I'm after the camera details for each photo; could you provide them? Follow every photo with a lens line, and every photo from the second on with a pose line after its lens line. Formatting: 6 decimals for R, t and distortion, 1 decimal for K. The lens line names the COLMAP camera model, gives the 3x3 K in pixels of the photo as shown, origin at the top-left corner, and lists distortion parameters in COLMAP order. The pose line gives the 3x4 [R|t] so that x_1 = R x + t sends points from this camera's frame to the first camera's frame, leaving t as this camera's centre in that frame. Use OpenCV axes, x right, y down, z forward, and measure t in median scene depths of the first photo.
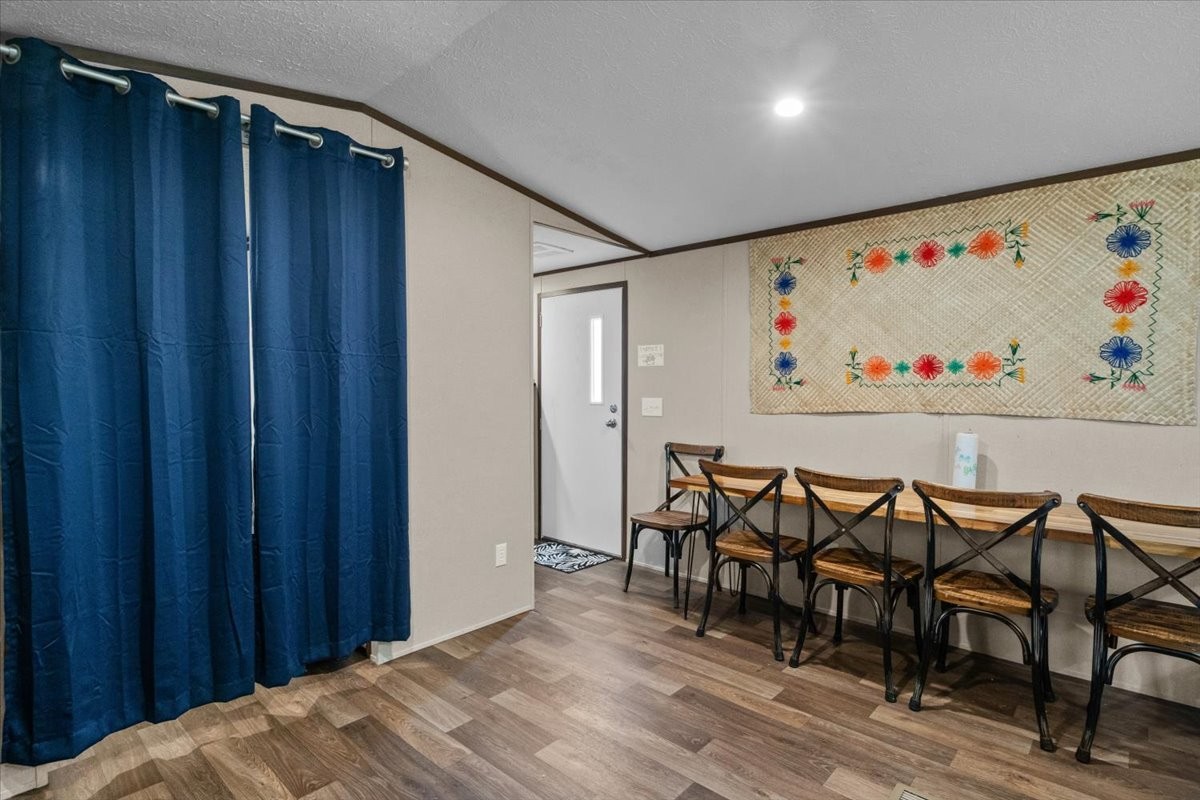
lens RADIAL K [[602.4, 0, 600.0], [0, 602.4, 400.0], [0, 0, 1]] dist [-0.001128, -0.000741]
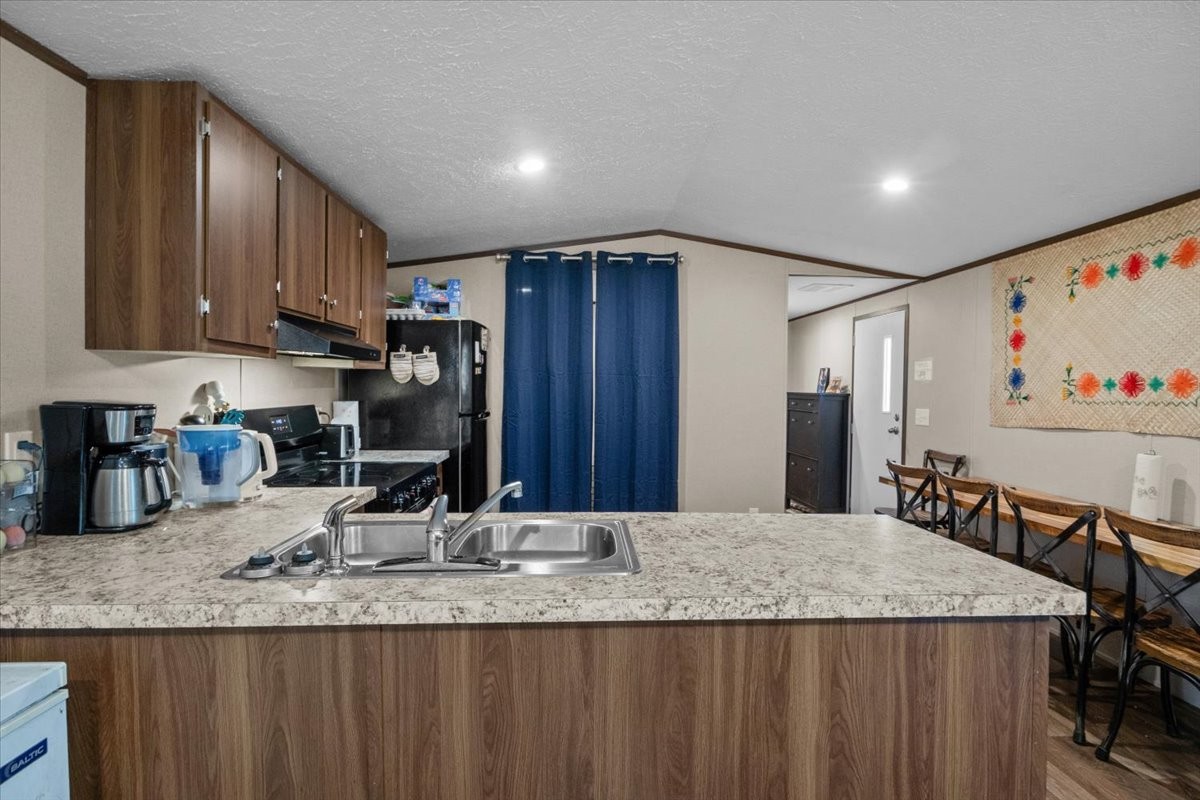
lens RADIAL K [[602.4, 0, 600.0], [0, 602.4, 400.0], [0, 0, 1]] dist [-0.001128, -0.000741]
pose [[0.699509, 0.022695, -0.714263, 0.621421], [-0.029298, 0.999566, 0.003067, -0.007943], [0.714023, 0.018782, 0.699871, -0.266367]]
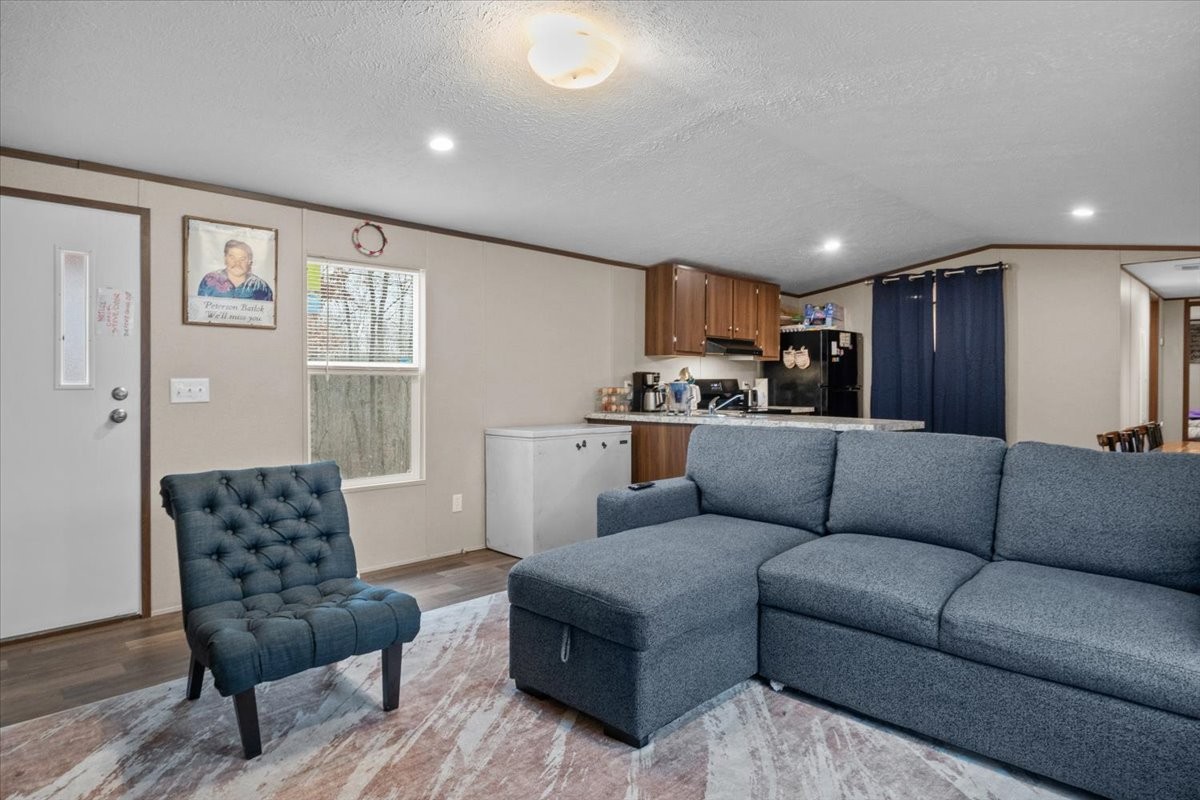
lens RADIAL K [[660.8, 0, 600.0], [0, 660.8, 400.0], [0, 0, 1]] dist [0.000238, -0.000161]
pose [[-0.069054, 0.024194, -0.997320, 1.834274], [-0.027229, 0.999288, 0.026127, 0.042753], [0.997241, 0.028960, -0.068346, -0.208970]]
